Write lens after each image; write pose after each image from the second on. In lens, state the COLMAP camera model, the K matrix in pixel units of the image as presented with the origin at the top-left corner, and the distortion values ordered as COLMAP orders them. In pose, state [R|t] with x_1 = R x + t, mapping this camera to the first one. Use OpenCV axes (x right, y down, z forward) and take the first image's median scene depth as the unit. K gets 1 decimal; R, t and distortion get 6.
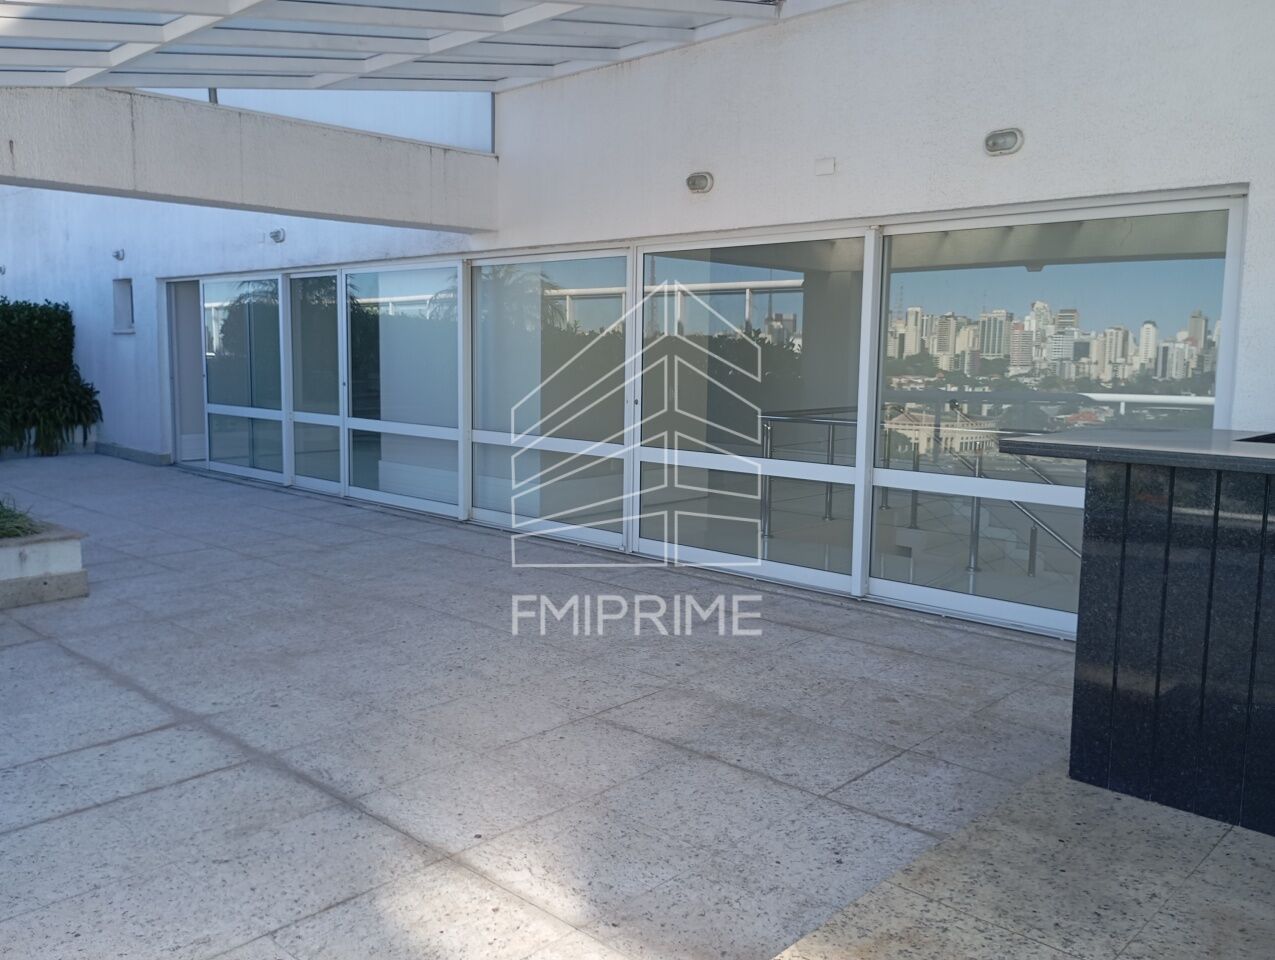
lens RADIAL K [[1062.0, 0, 647.4], [0, 1062.0, 482.5], [0, 0, 1]] dist [0.051835, -0.063798]
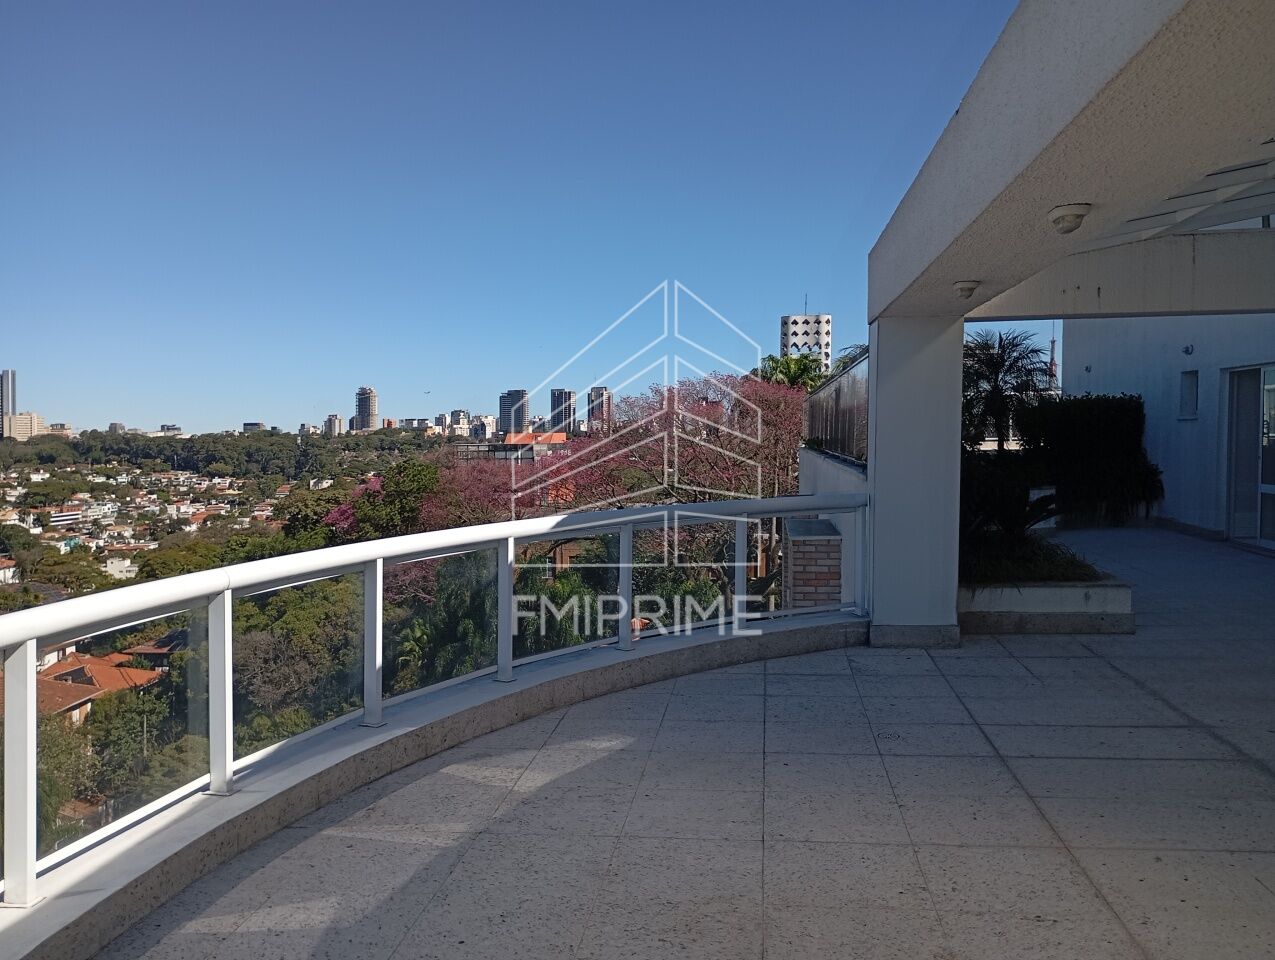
lens RADIAL K [[1062.0, 0, 638.2], [0, 1062.0, 494.7], [0, 0, 1]] dist [0.051835, -0.063798]
pose [[0.594796, 0.026928, -0.803426, 0.197928], [-0.078031, 0.996653, -0.024364, 0.028270], [0.800081, 0.077184, 0.594906, -0.324320]]
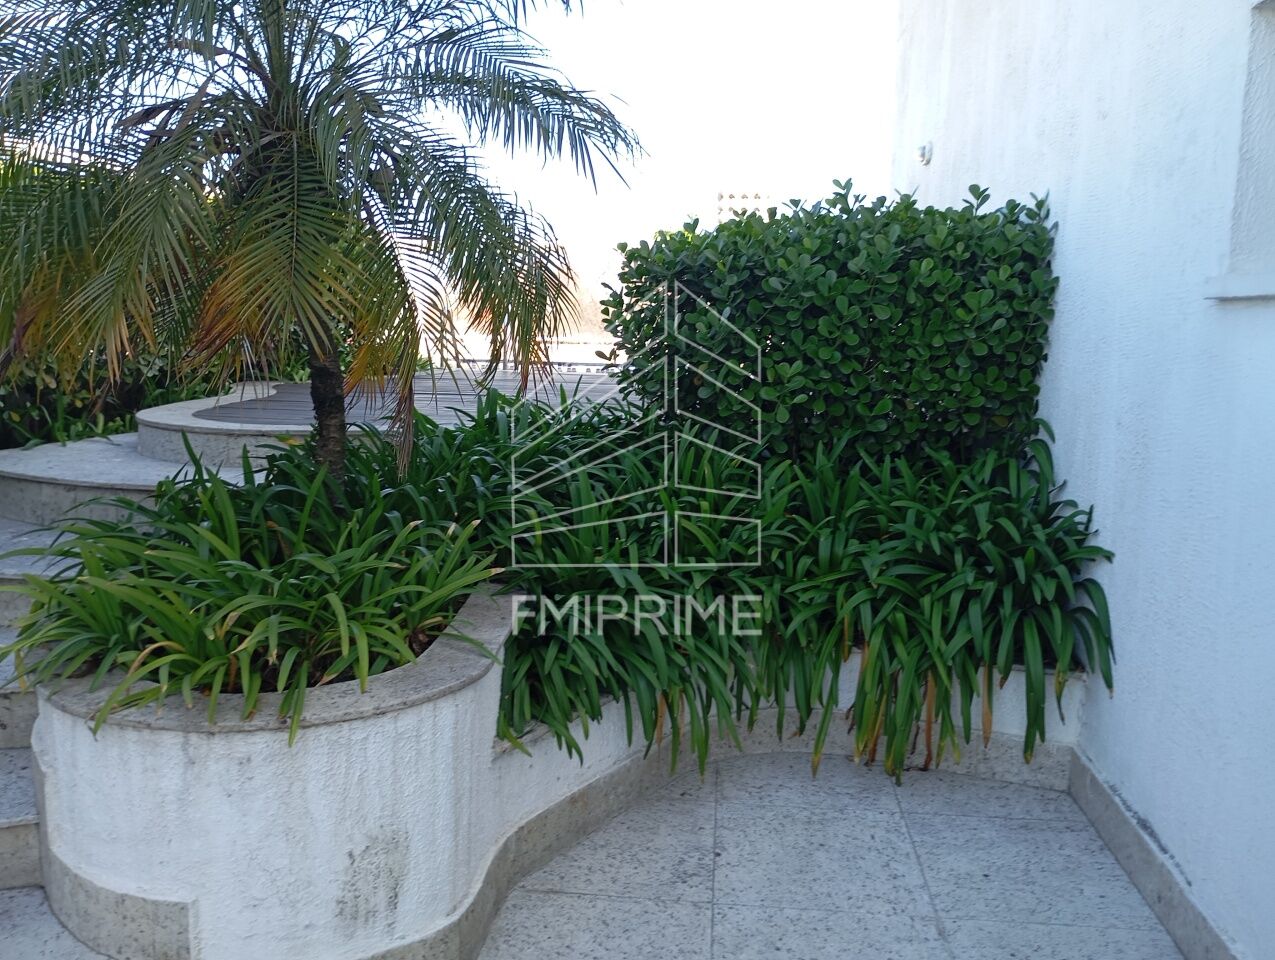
lens RADIAL K [[1062.0, 0, 634.1], [0, 1062.0, 428.0], [0, 0, 1]] dist [0.051835, -0.063798]
pose [[0.613595, 0.088093, -0.784691, -1.269737], [-0.120848, 0.992527, 0.016927, -0.331432], [0.780318, 0.084442, 0.619655, 2.483413]]
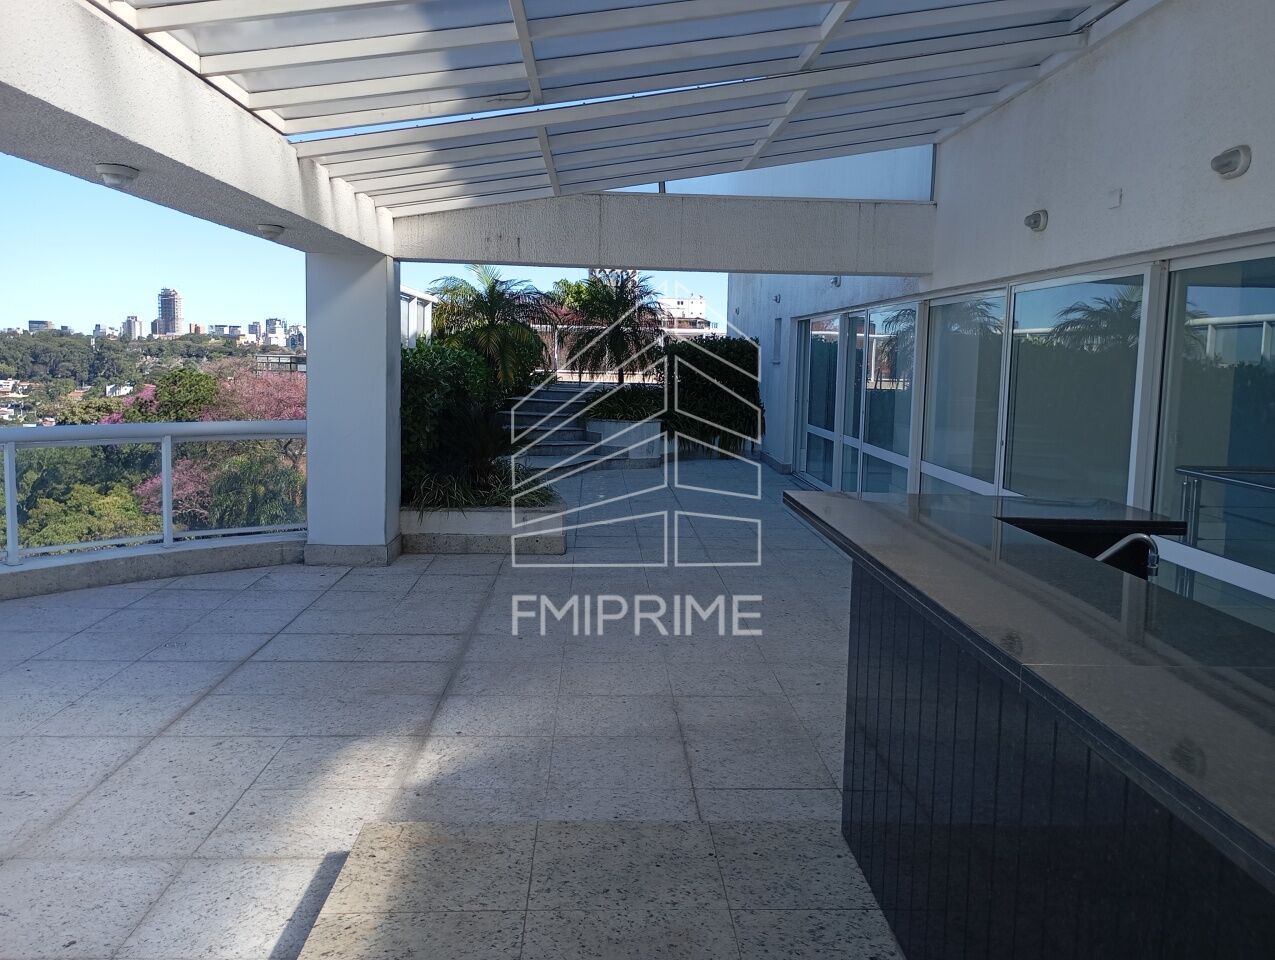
lens RADIAL K [[1062.0, 0, 635.7], [0, 1062.0, 482.0], [0, 0, 1]] dist [0.051835, -0.063798]
pose [[0.713580, 0.092111, -0.694492, 0.721842], [-0.107906, 0.993940, 0.020955, -0.040187], [0.692214, 0.059987, 0.719195, 0.095394]]
